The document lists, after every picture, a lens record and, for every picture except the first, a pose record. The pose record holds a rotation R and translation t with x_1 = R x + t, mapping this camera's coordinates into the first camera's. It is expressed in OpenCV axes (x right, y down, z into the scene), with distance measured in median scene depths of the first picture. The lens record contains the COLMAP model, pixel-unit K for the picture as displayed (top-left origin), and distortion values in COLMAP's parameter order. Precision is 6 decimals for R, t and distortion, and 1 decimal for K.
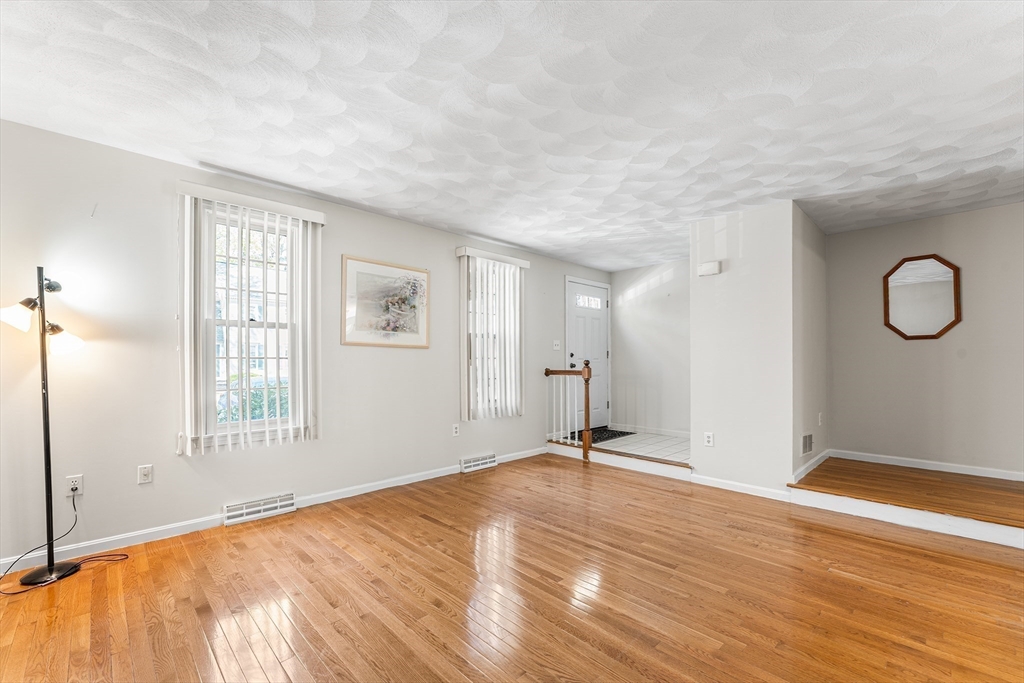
lens RADIAL K [[424.0, 0, 518.4], [0, 424.0, 356.3], [0, 0, 1]] dist [0.002221, -0.000866]
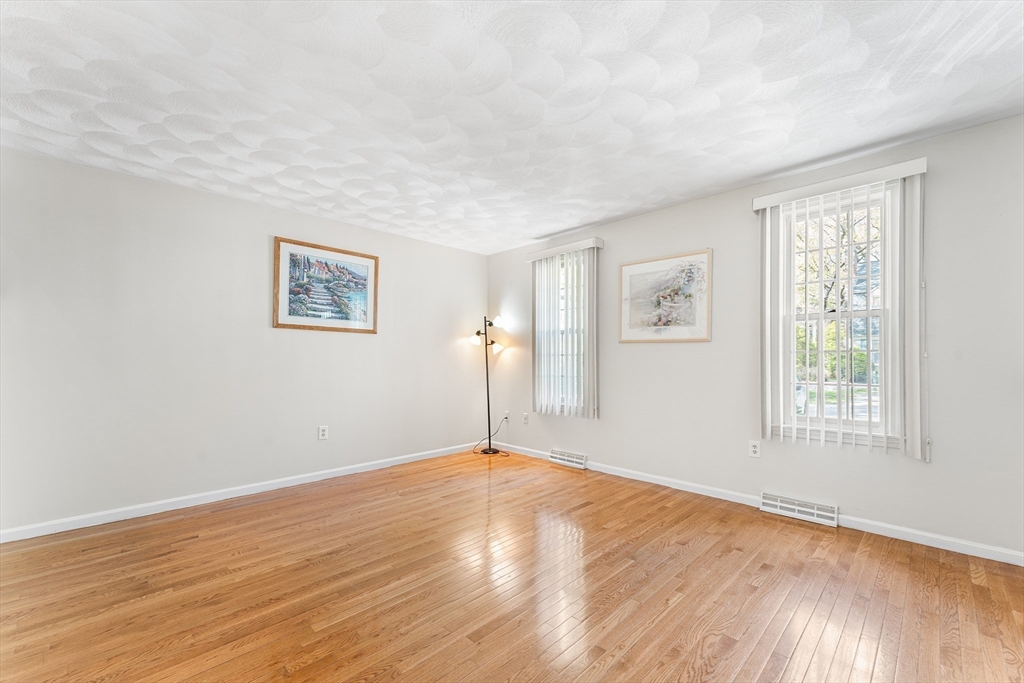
lens RADIAL K [[424.0, 0, 519.3], [0, 424.0, 355.6], [0, 0, 1]] dist [0.002221, -0.000866]
pose [[0.013782, -0.005092, -0.999892, 0.673768], [0.014356, 0.999885, -0.004894, 0.008901], [0.999802, -0.014287, 0.013854, 0.659185]]
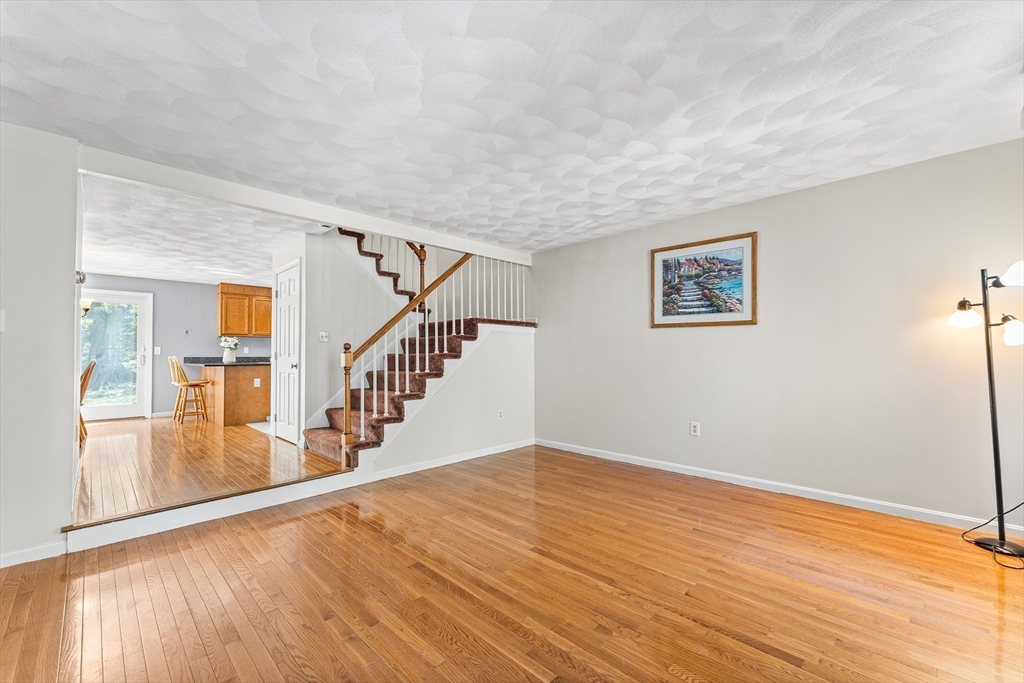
lens RADIAL K [[424.0, 0, 509.3], [0, 424.0, 345.7], [0, 0, 1]] dist [0.002221, -0.000866]
pose [[-0.999983, 0.005799, -0.000282, 0.089866], [0.005805, 0.999401, -0.034118, 0.014930], [0.000084, -0.034119, -0.999418, 1.224458]]
